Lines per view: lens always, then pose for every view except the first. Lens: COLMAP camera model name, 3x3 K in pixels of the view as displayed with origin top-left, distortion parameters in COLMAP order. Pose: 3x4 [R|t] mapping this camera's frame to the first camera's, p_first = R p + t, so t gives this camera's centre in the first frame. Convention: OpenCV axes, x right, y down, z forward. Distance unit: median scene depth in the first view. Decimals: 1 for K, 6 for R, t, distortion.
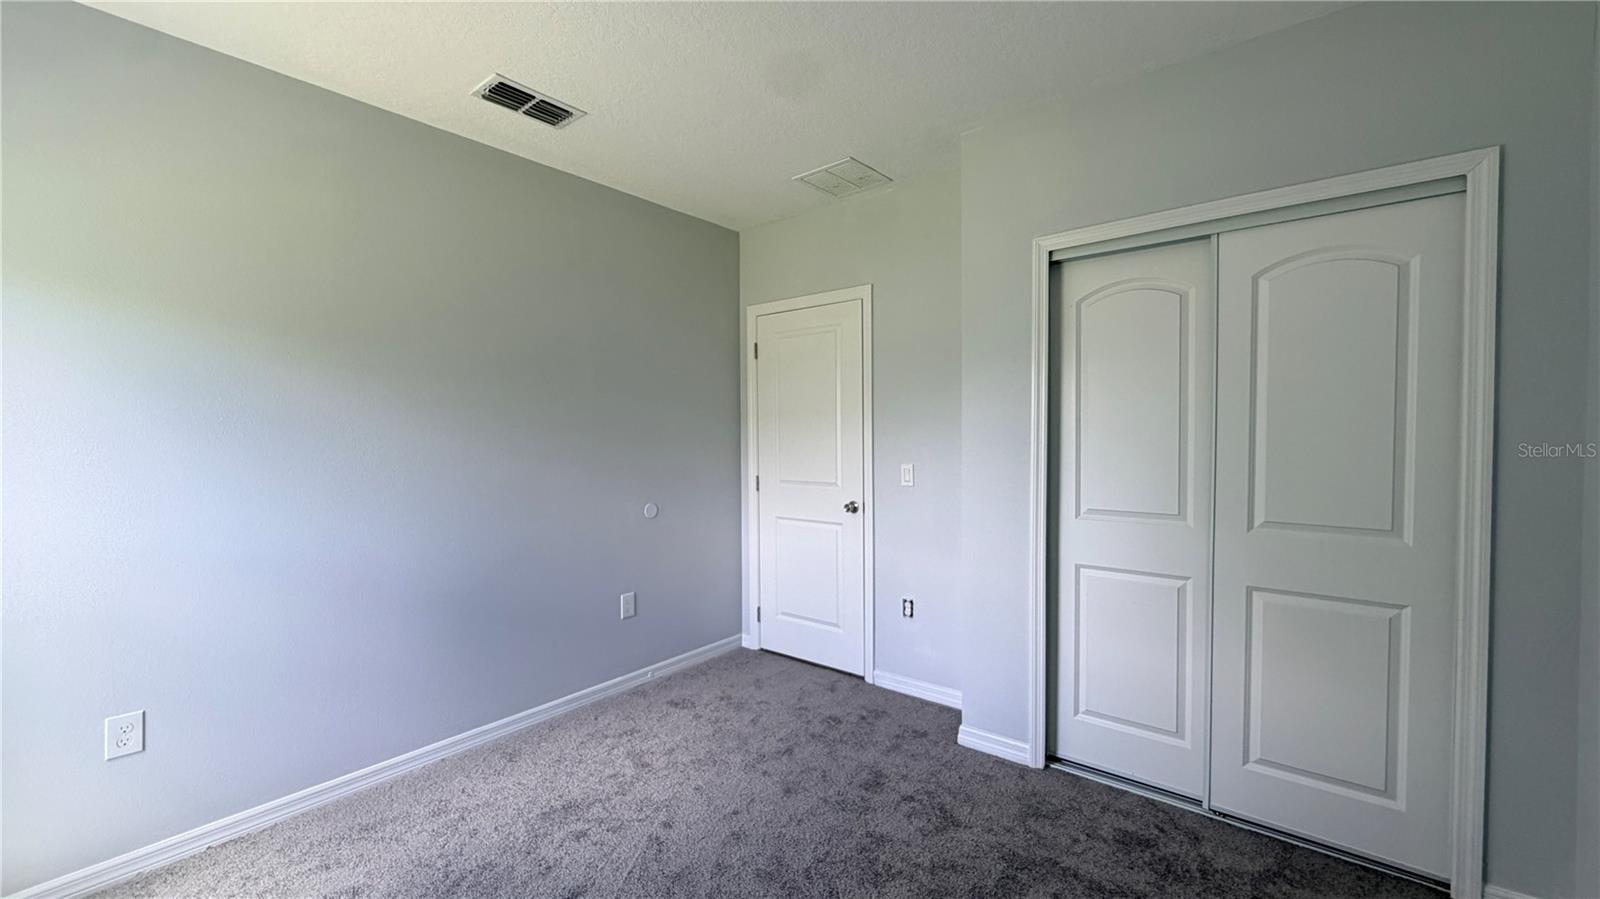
lens RADIAL K [[636.6, 0, 803.3], [0, 636.6, 446.1], [0, 0, 1]] dist [0.000722, -0.000032]
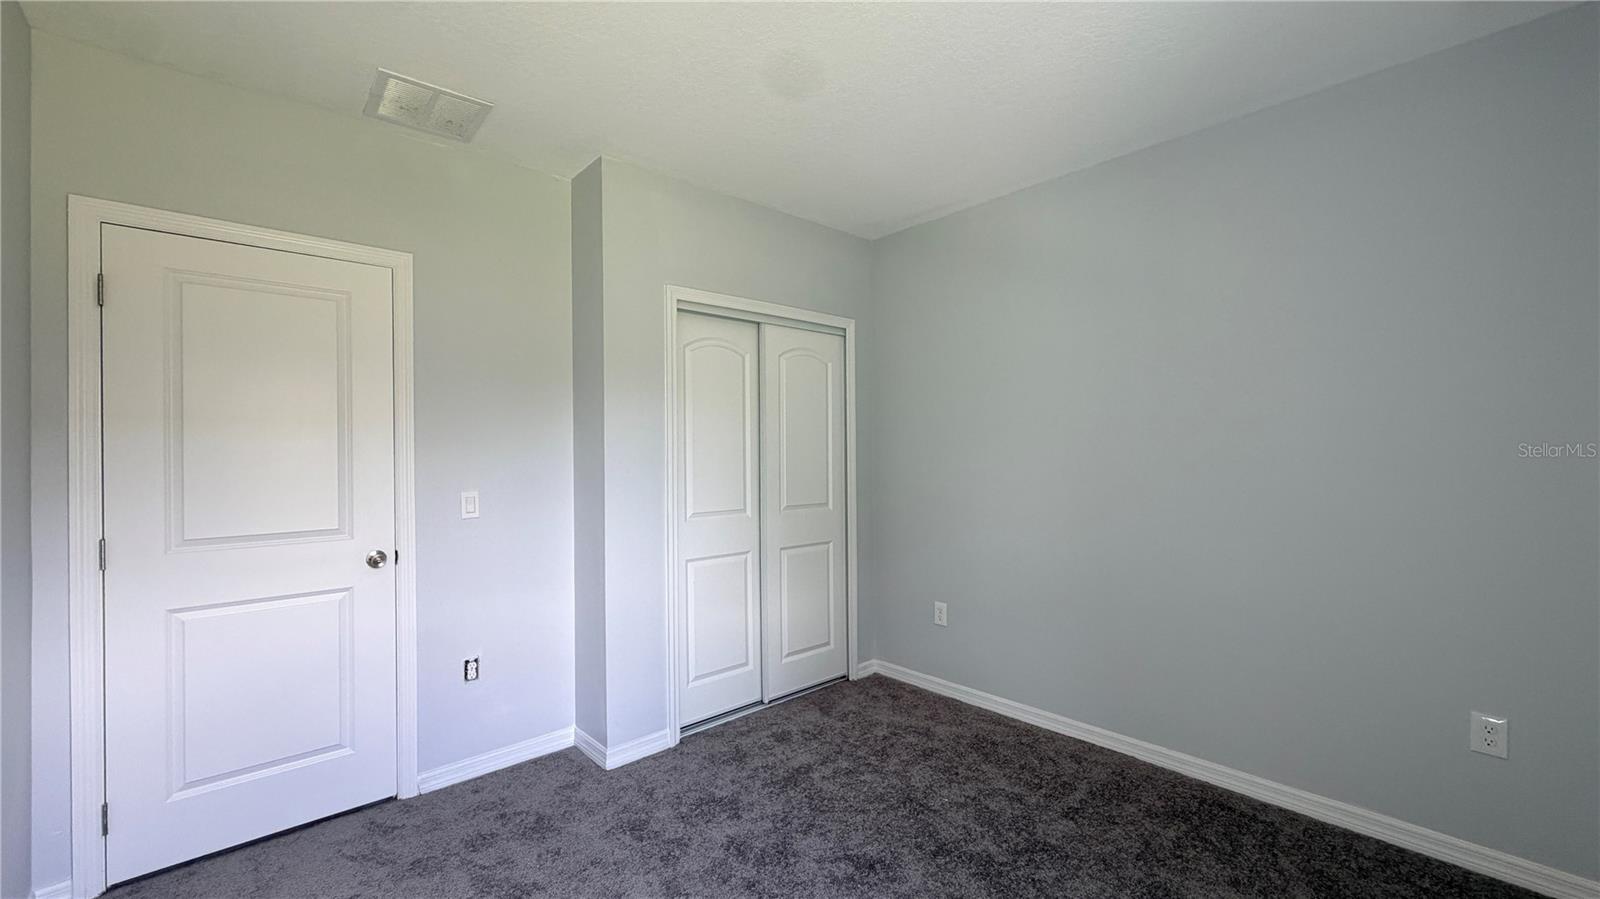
lens RADIAL K [[636.6, 0, 795.4], [0, 636.6, 441.2], [0, 0, 1]] dist [0.000722, -0.000032]
pose [[0.160779, 0.013156, 0.986903, -0.659936], [0.019847, 0.999666, -0.016560, -0.016069], [-0.986791, 0.022250, 0.160464, 0.528709]]
